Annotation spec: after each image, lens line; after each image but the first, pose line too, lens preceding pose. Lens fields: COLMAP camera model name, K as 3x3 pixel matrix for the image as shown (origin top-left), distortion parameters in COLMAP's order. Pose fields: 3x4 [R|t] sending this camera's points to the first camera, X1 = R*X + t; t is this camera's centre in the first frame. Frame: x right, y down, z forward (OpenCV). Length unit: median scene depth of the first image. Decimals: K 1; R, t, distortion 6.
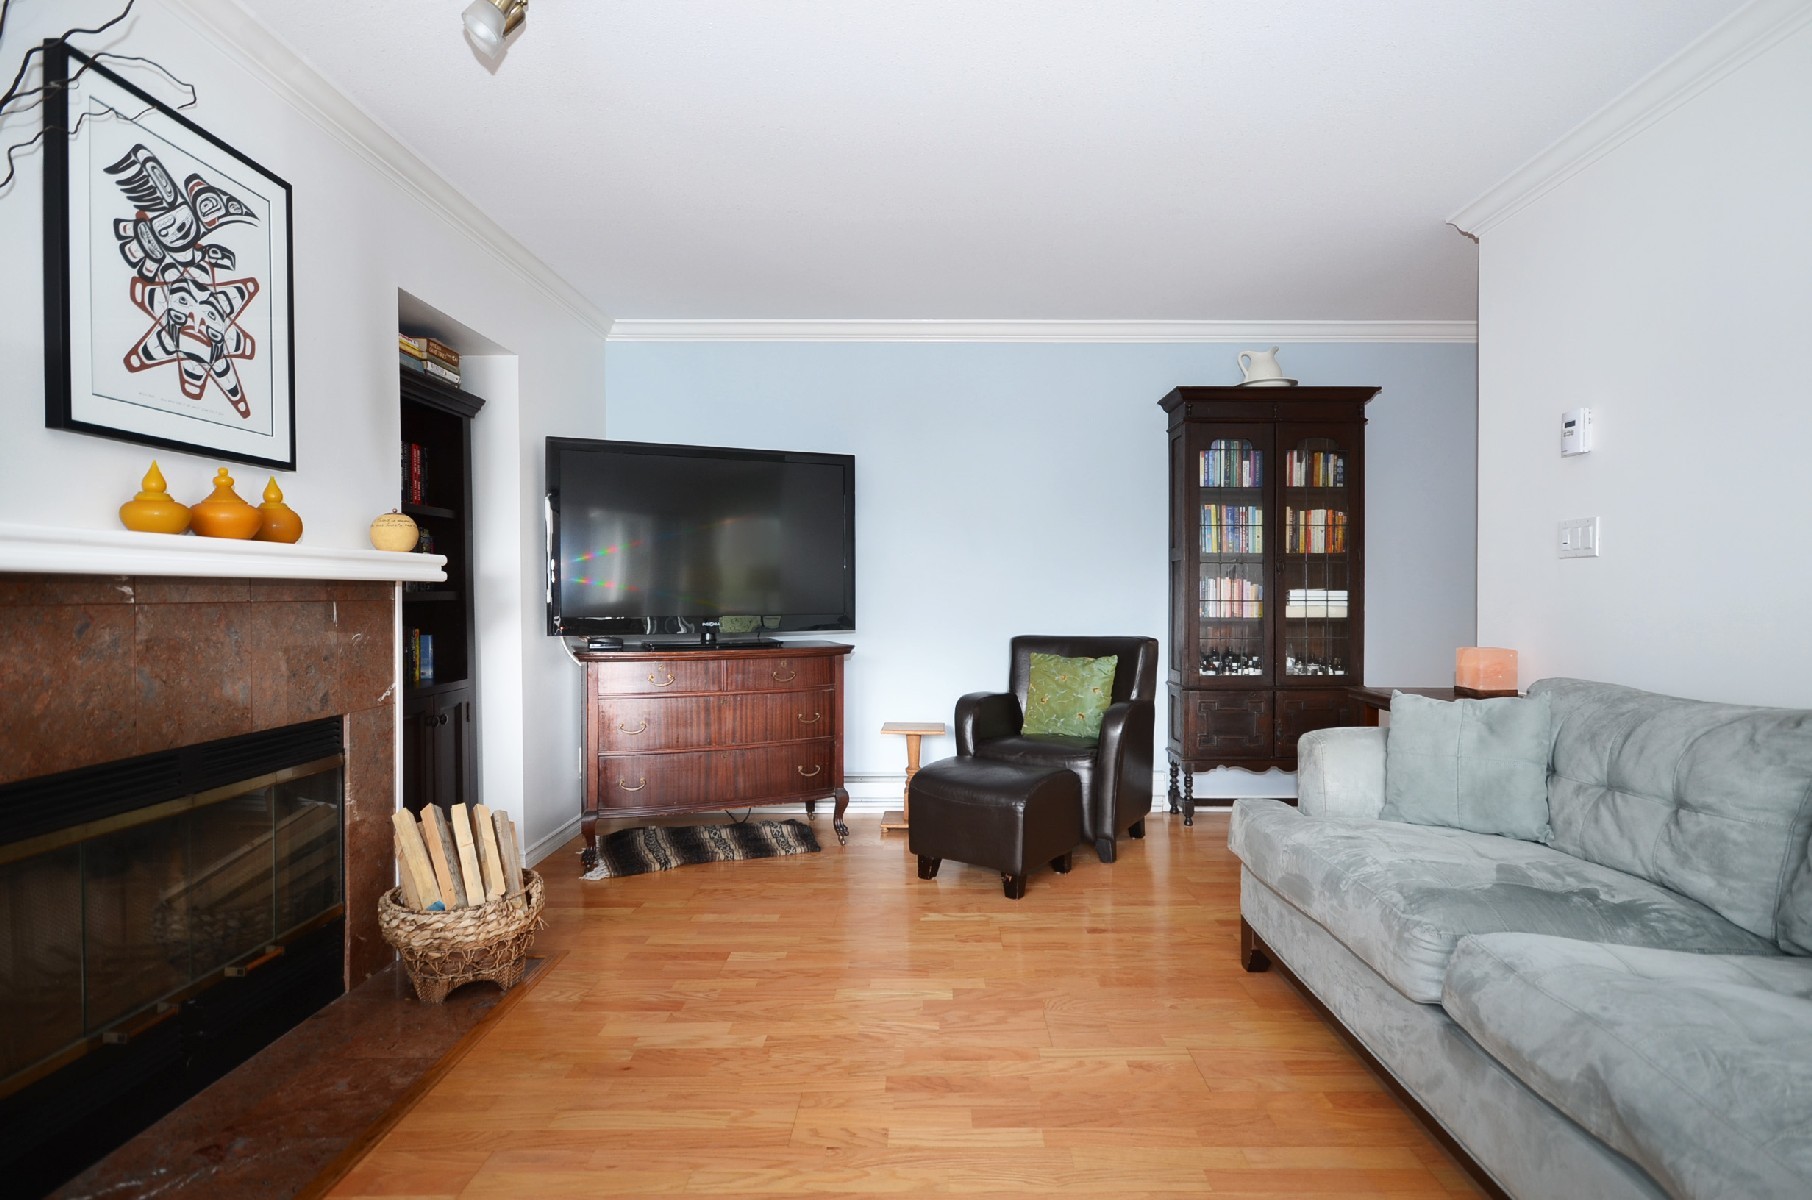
lens RADIAL K [[909.1, 0, 921.0], [0, 909.1, 604.0], [0, 0, 1]] dist [0.004789, -0.001017]
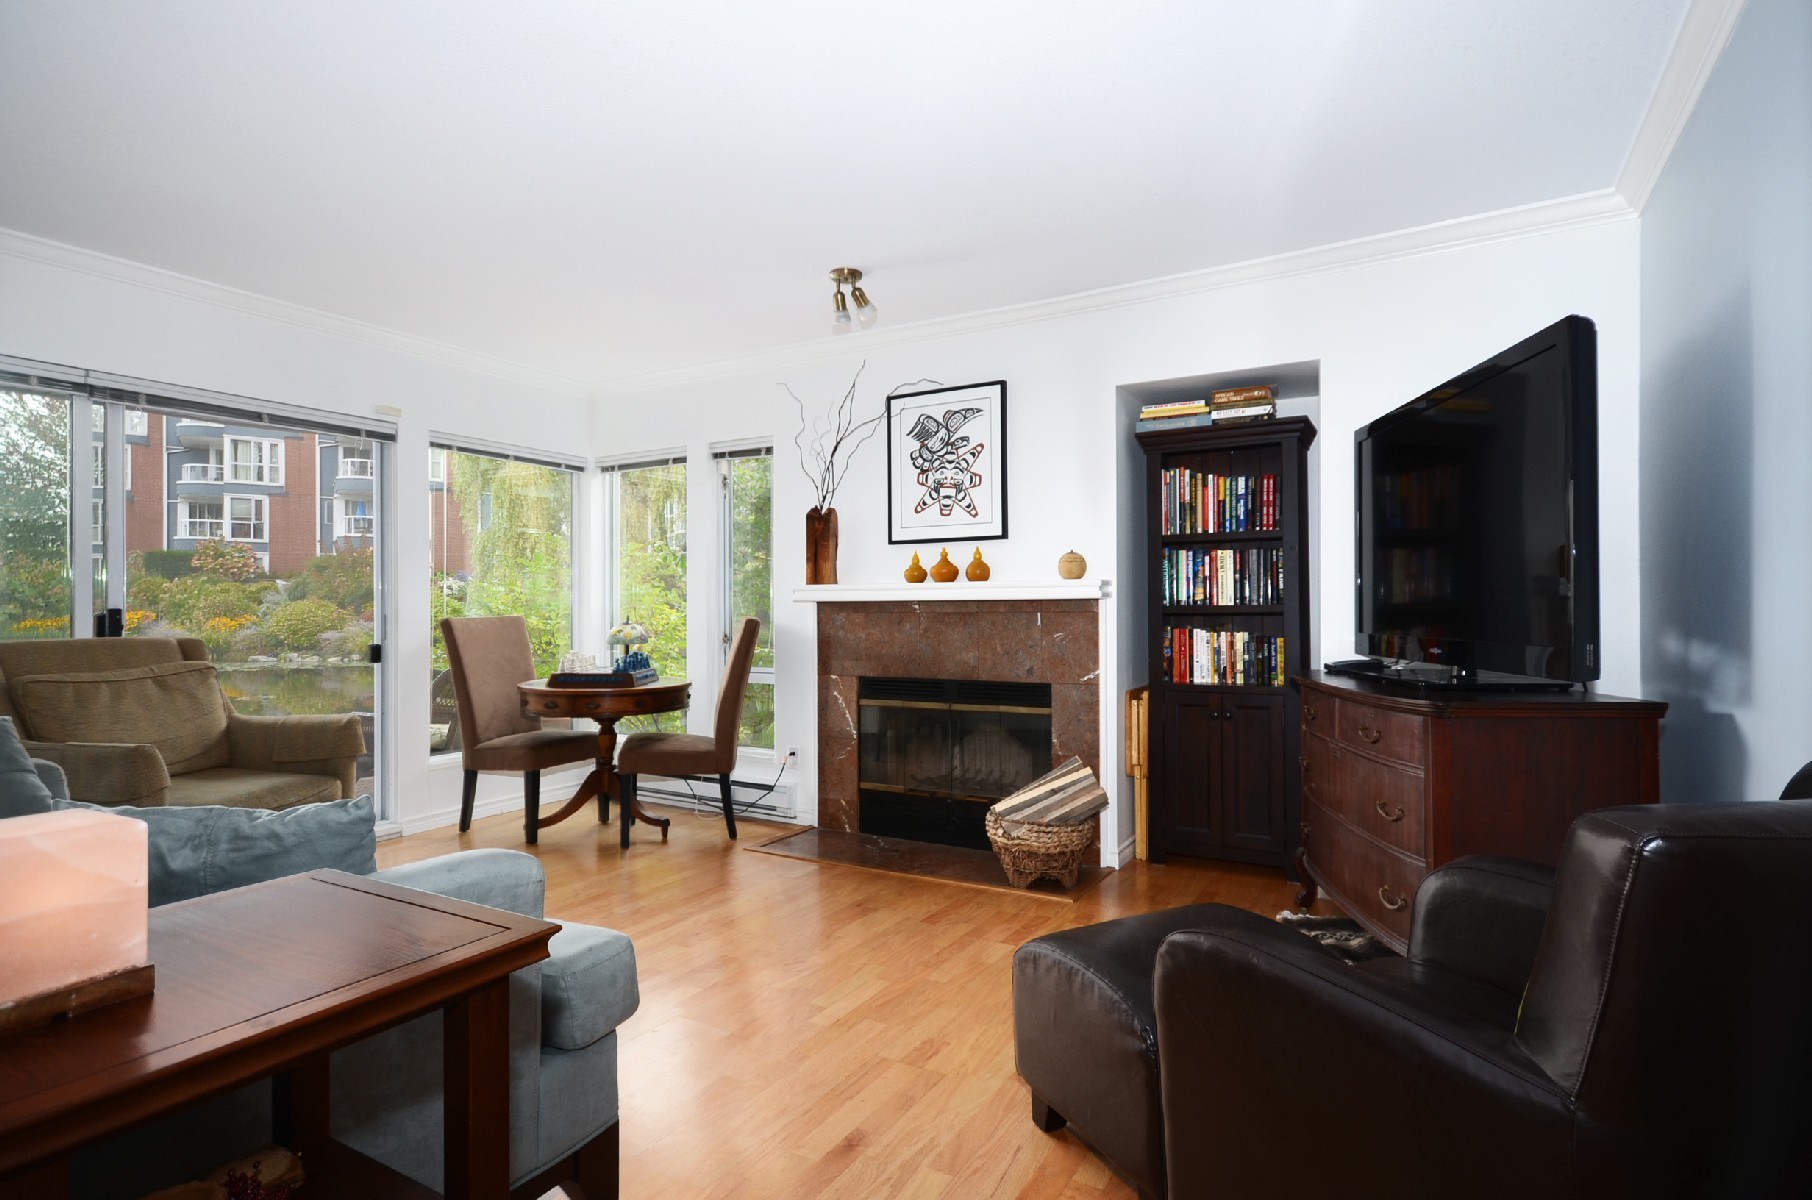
lens RADIAL K [[909.1, 0, 912.7], [0, 909.1, 603.9], [0, 0, 1]] dist [0.004789, -0.001017]
pose [[-0.503023, -0.001265, -0.864272, 1.079551], [-0.007370, 0.999969, 0.002825, -0.026856], [0.864242, 0.007791, -0.503017, 2.009259]]
